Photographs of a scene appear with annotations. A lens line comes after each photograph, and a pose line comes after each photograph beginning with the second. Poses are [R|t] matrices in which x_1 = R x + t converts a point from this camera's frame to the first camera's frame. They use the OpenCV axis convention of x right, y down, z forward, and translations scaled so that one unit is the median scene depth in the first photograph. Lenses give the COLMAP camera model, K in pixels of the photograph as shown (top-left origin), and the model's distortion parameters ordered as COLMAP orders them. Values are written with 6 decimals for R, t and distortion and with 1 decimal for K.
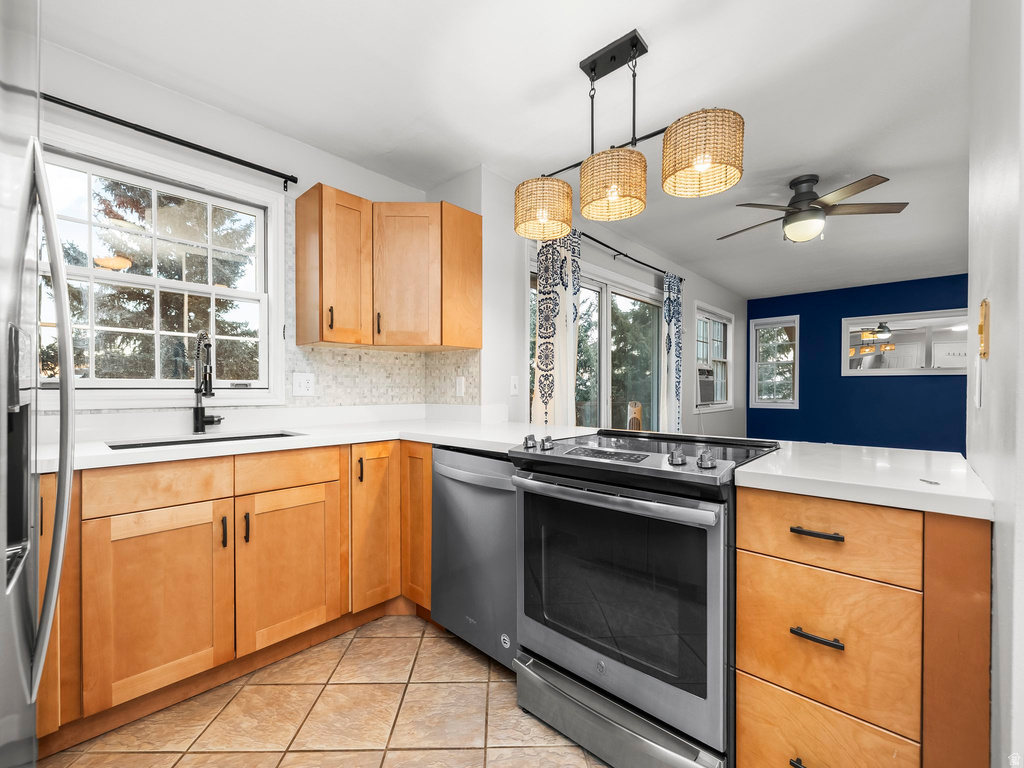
lens RADIAL K [[434.1, 0, 508.8], [0, 434.1, 392.1], [0, 0, 1]] dist [-0.001949, -0.000145]
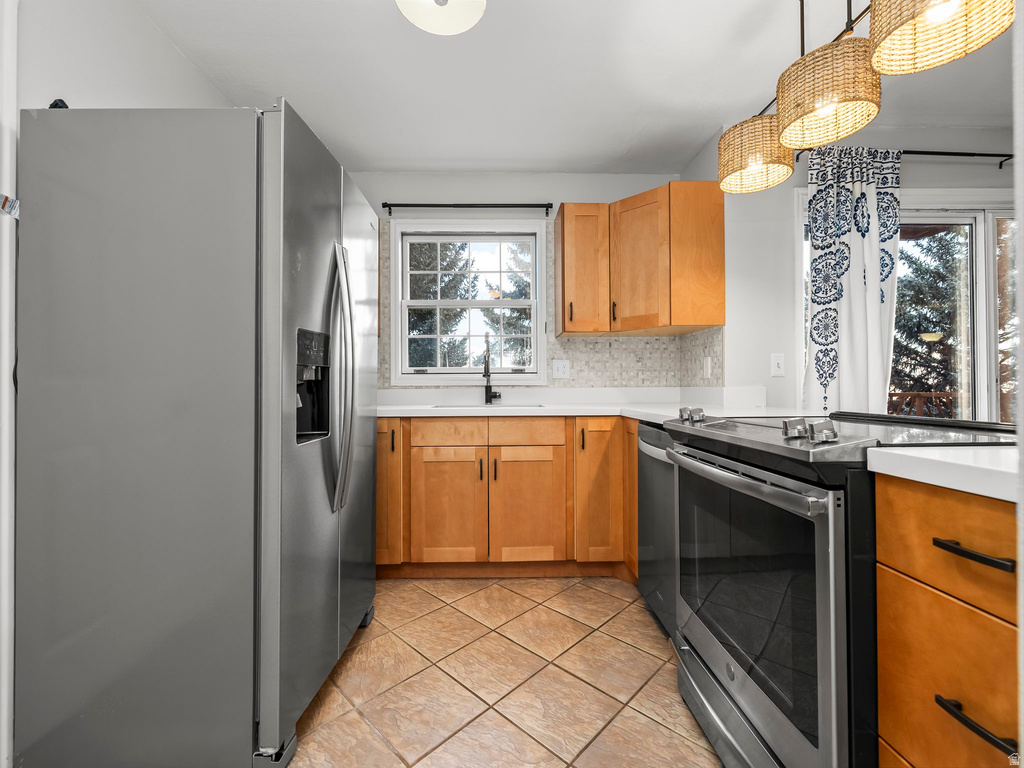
lens RADIAL K [[434.1, 0, 509.3], [0, 434.1, 383.3], [0, 0, 1]] dist [-0.001949, -0.000145]
pose [[0.698889, -0.010251, -0.715157, 0.354335], [0.000170, 0.999900, -0.014166, 0.046682], [0.715230, 0.009779, 0.698821, 0.047833]]
